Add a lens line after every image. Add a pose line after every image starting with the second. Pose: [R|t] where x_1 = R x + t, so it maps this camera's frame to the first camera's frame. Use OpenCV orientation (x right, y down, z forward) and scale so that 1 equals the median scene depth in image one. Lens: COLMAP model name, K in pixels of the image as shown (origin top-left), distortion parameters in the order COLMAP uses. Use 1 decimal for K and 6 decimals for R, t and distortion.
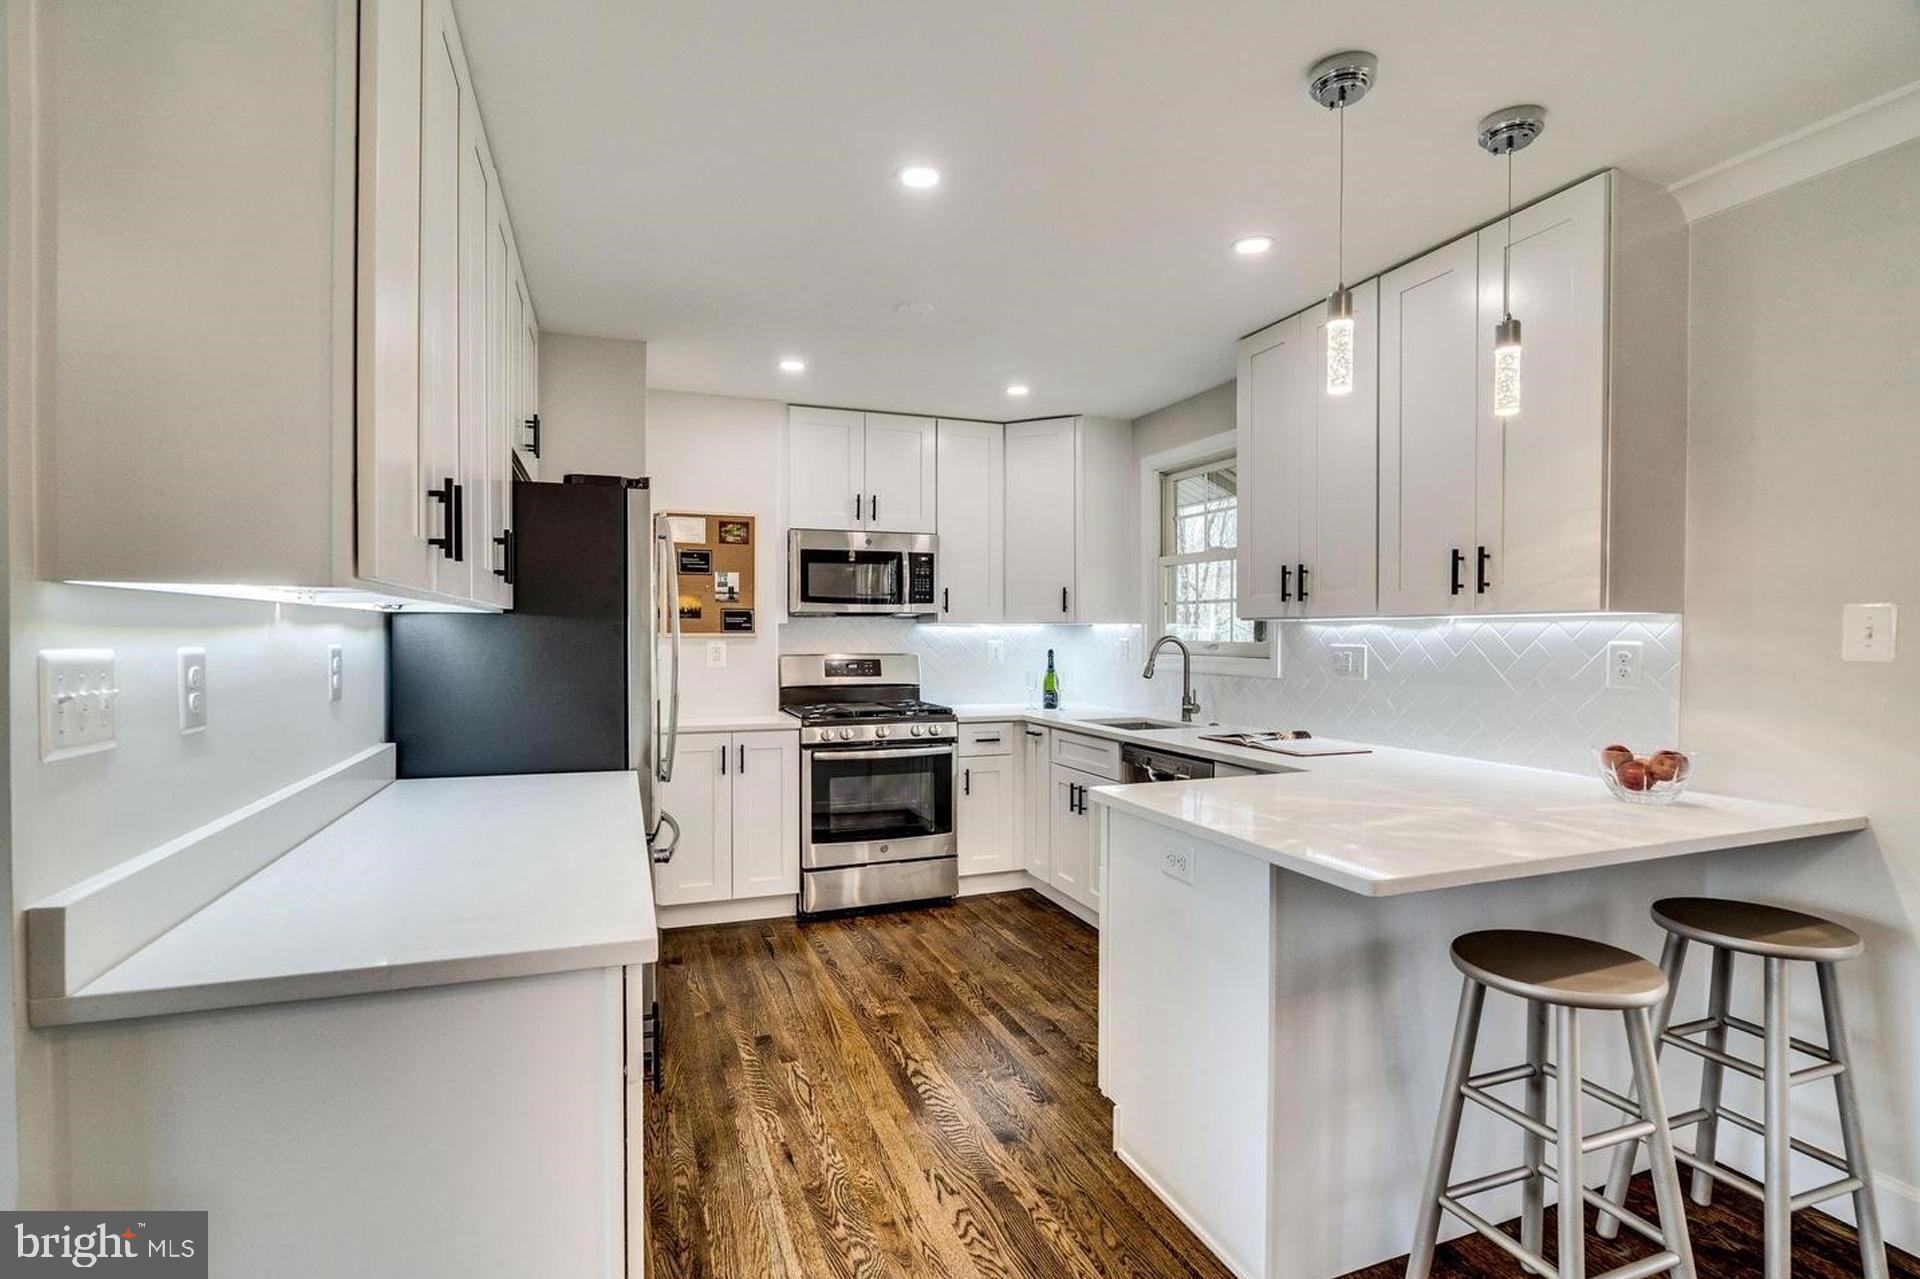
lens RADIAL K [[899.0, 0, 957.2], [0, 899.0, 654.3], [0, 0, 1]] dist [-0.010674, 0.003775]
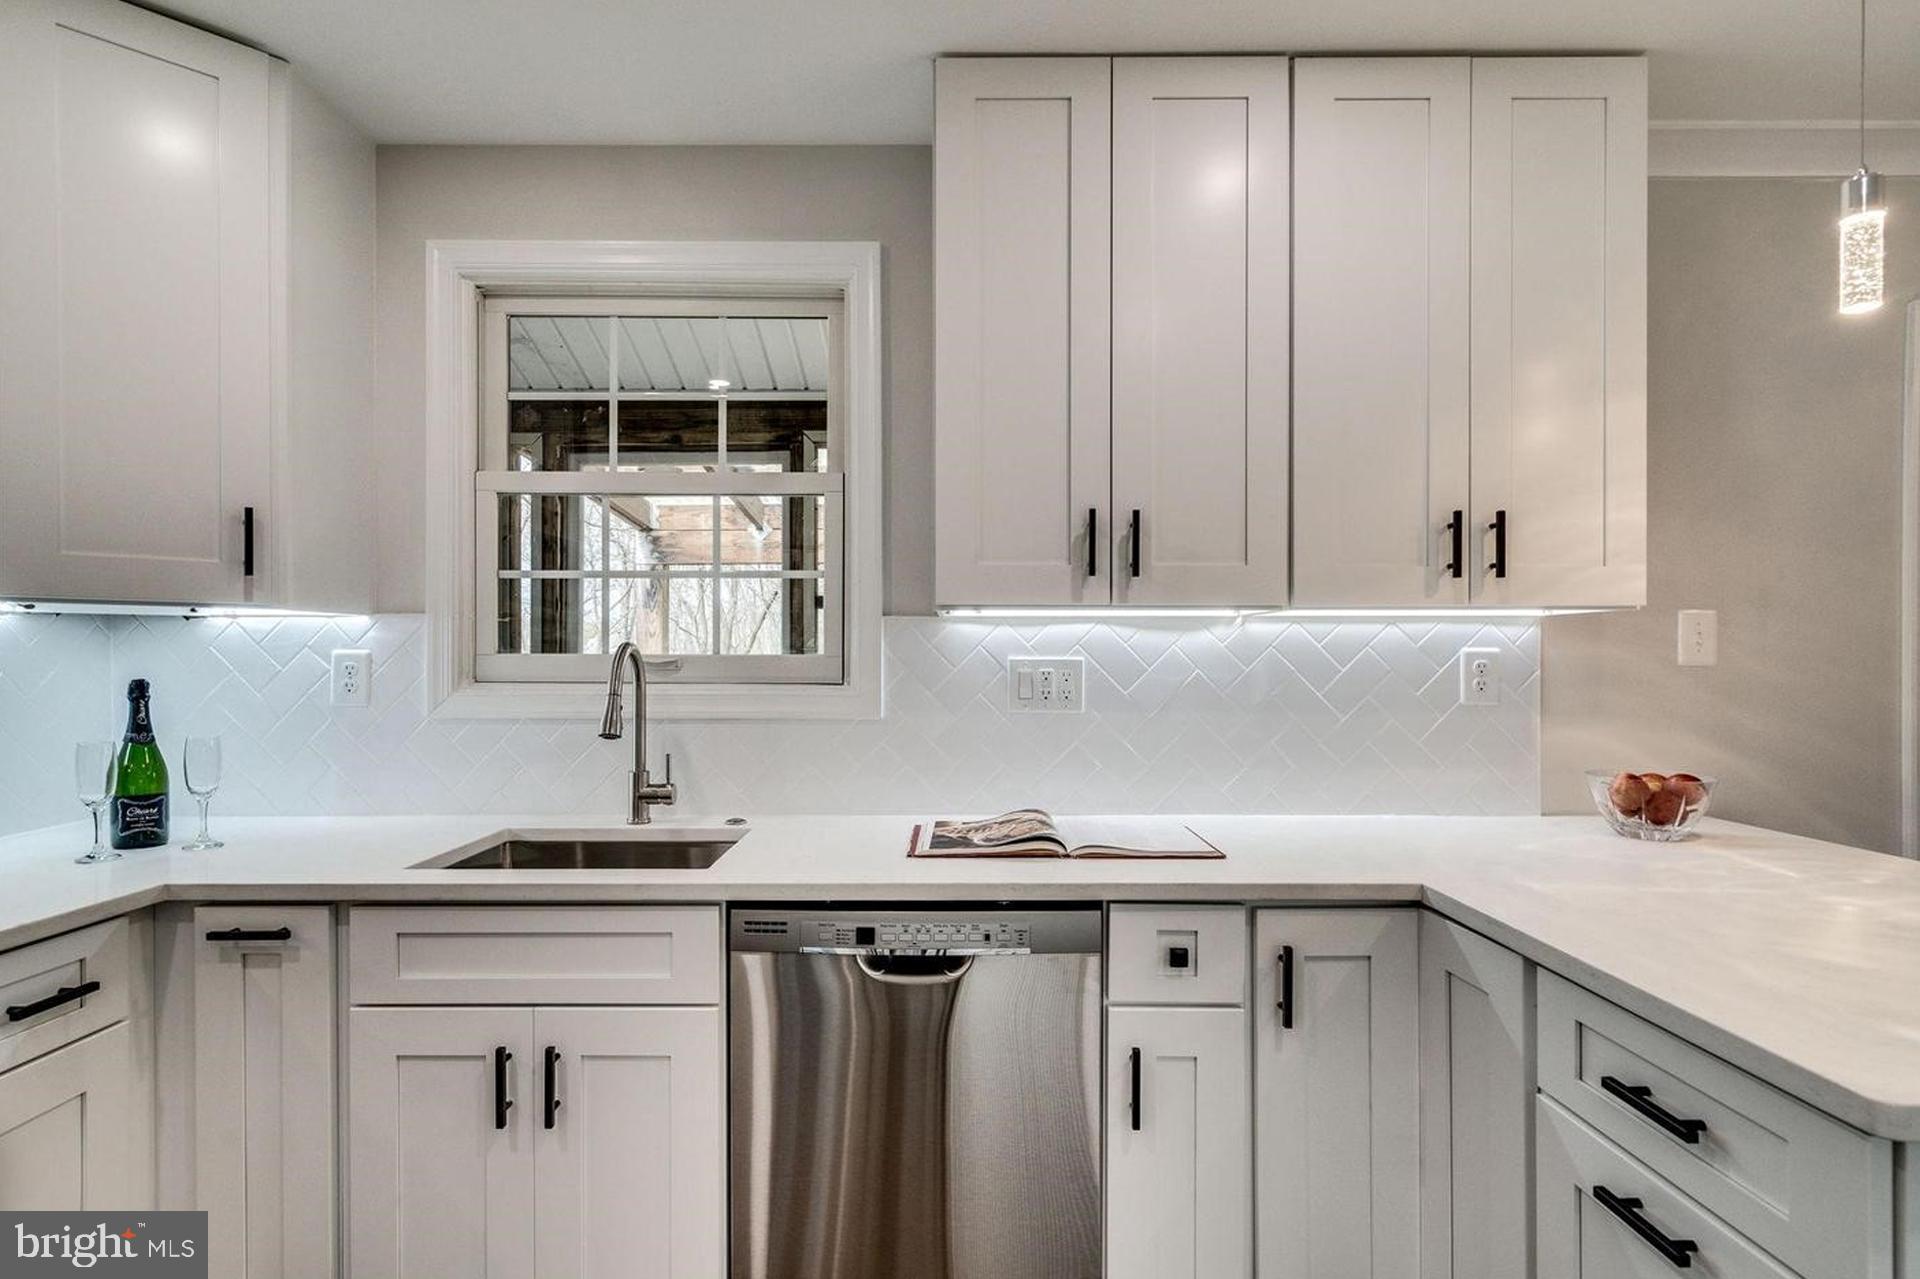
lens RADIAL K [[971.4, 0, 951.9], [0, 971.4, 650.4], [0, 0, 1]] dist [0.005113, 0.000064]
pose [[0.371571, -0.006547, 0.928382, -0.206667], [0.021057, 0.999777, -0.001377, -0.015910], [-0.928166, 0.020061, 0.371626, 0.840240]]
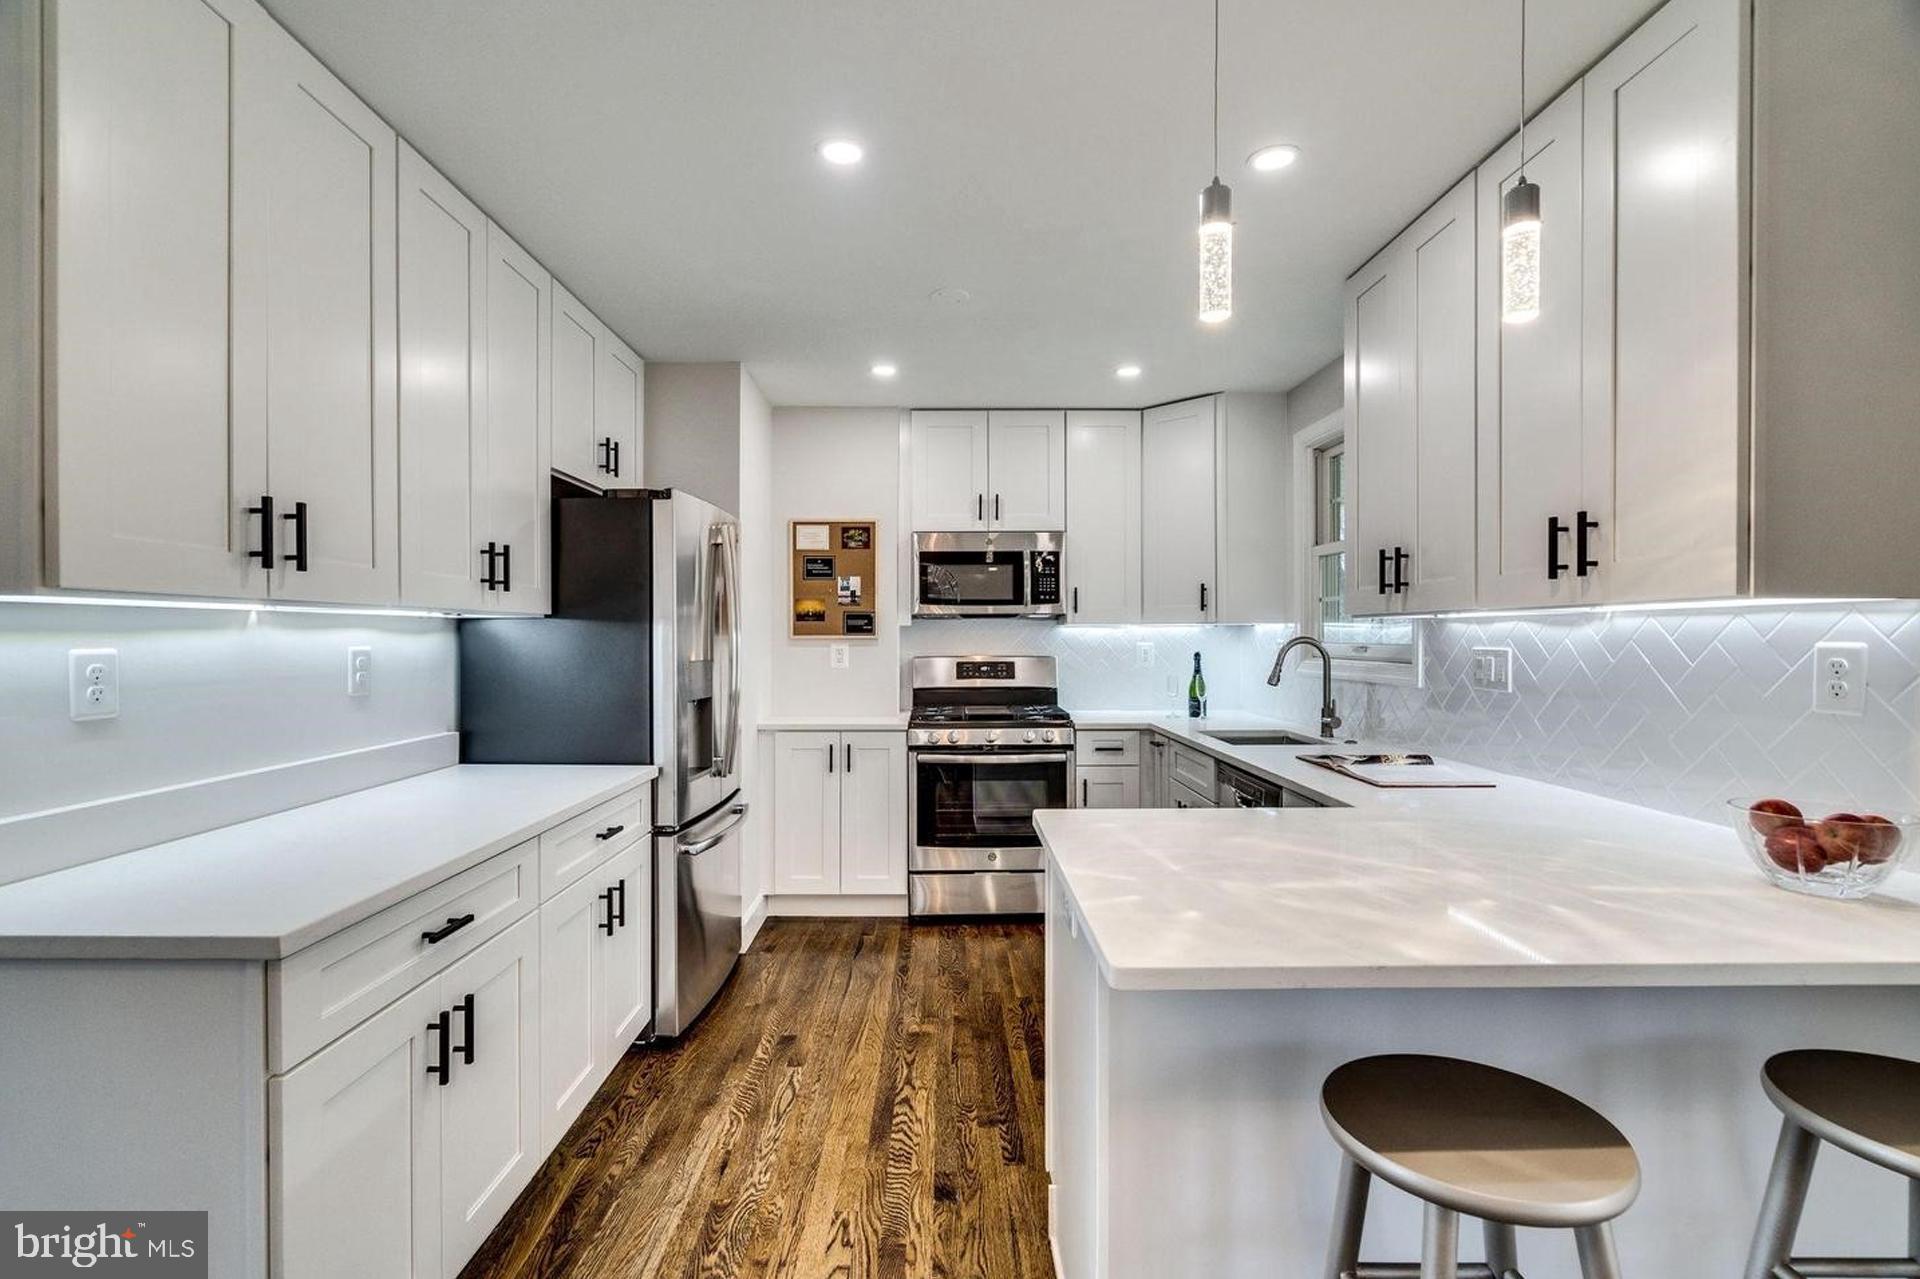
lens RADIAL K [[874.4, 0, 949.4], [0, 874.4, 645.7], [0, 0, 1]] dist [-0.000762, 0.001776]
pose [[0.938587, 0.000665, -0.345041, 0.263419], [-0.004804, 0.999926, -0.011142, -0.001377], [0.345008, 0.012116, 0.938522, 0.123915]]
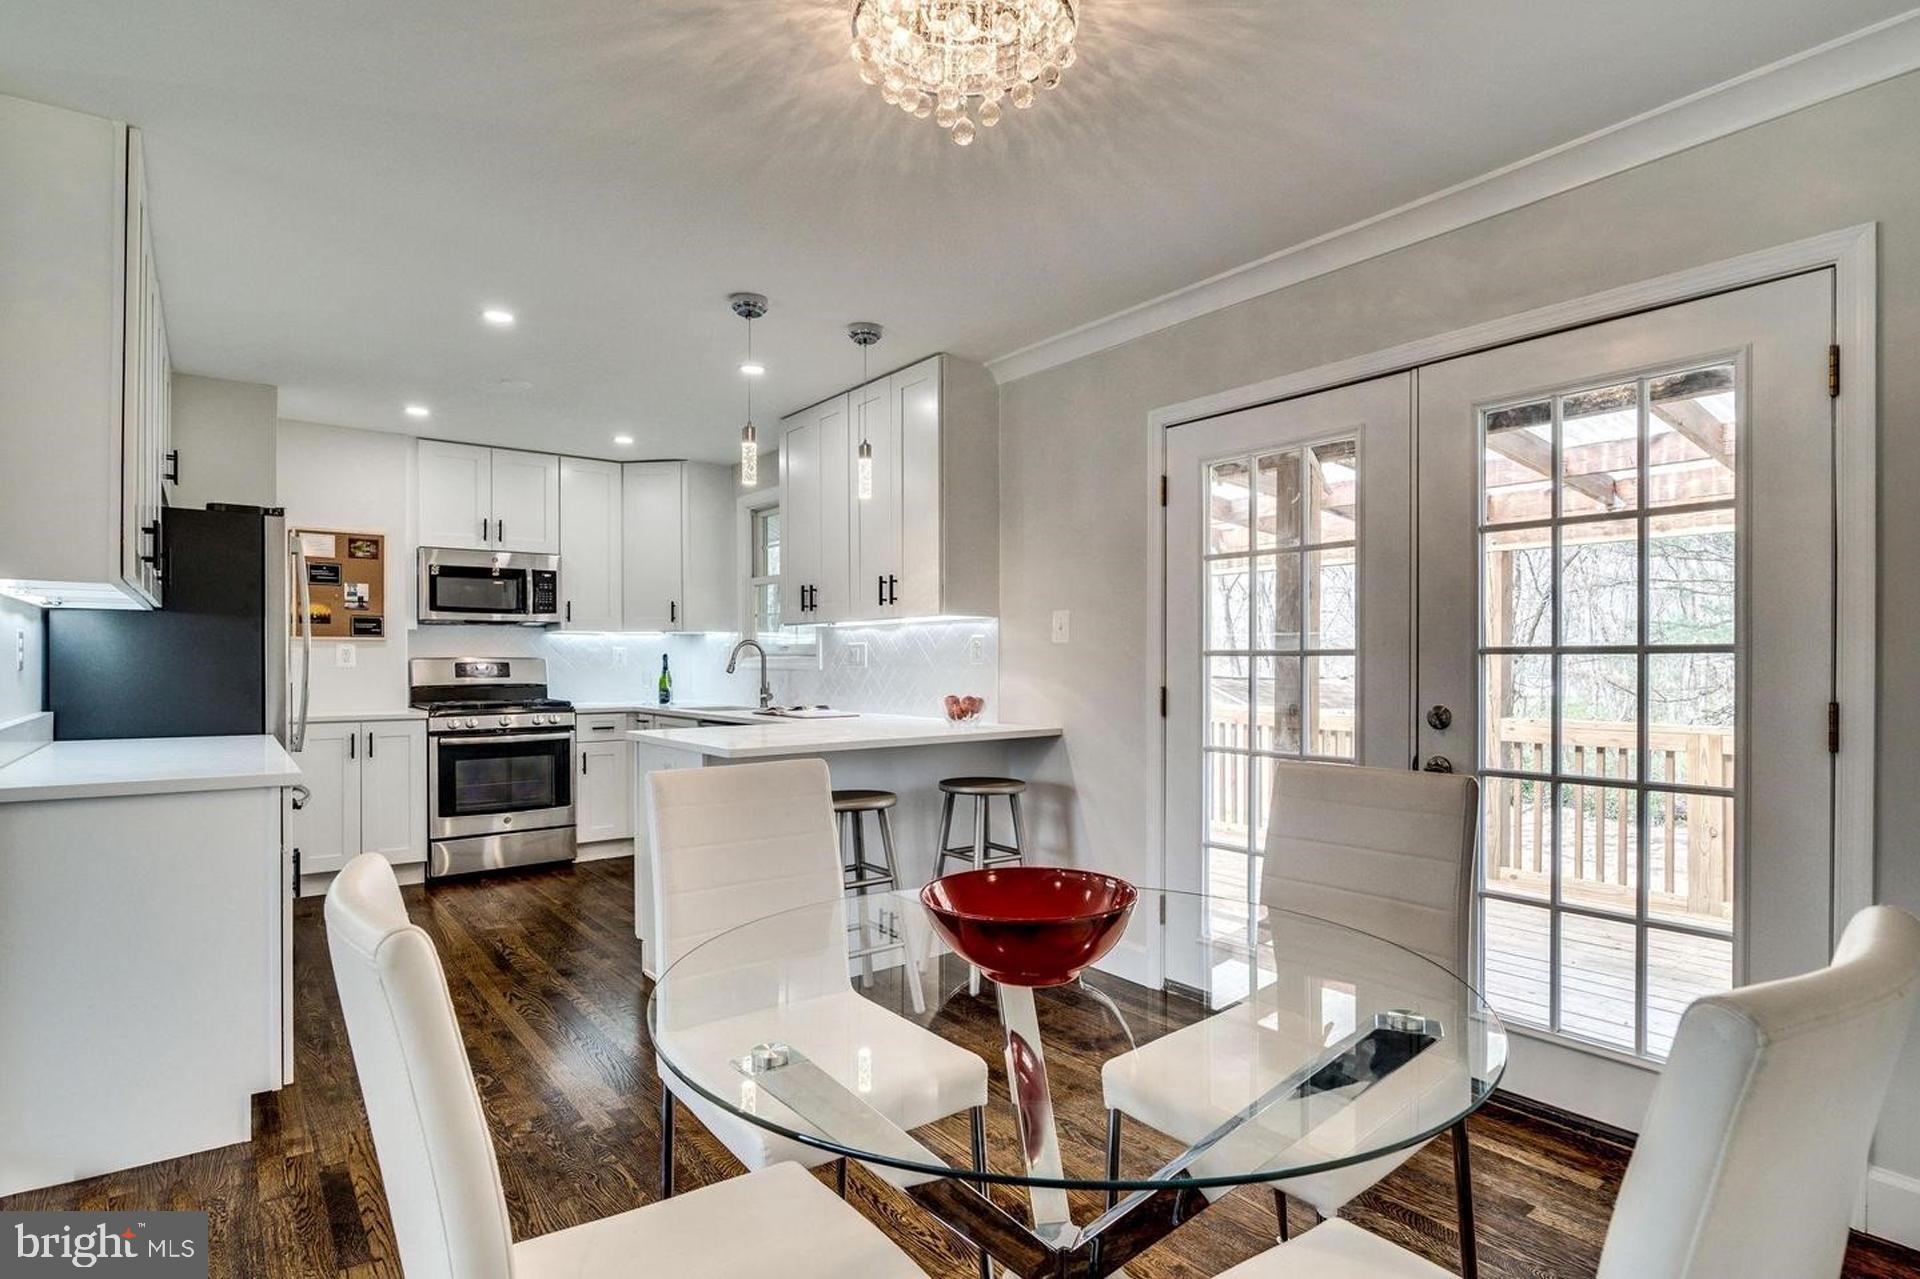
lens RADIAL K [[962.1, 0, 942.1], [0, 962.1, 665.6], [0, 0, 1]] dist [-0.004131, 0.002612]
pose [[0.958856, -0.004864, 0.283852, 0.142158], [0.009520, 0.999842, -0.015026, 0.049637], [-0.283734, 0.017110, 0.958750, -0.489584]]
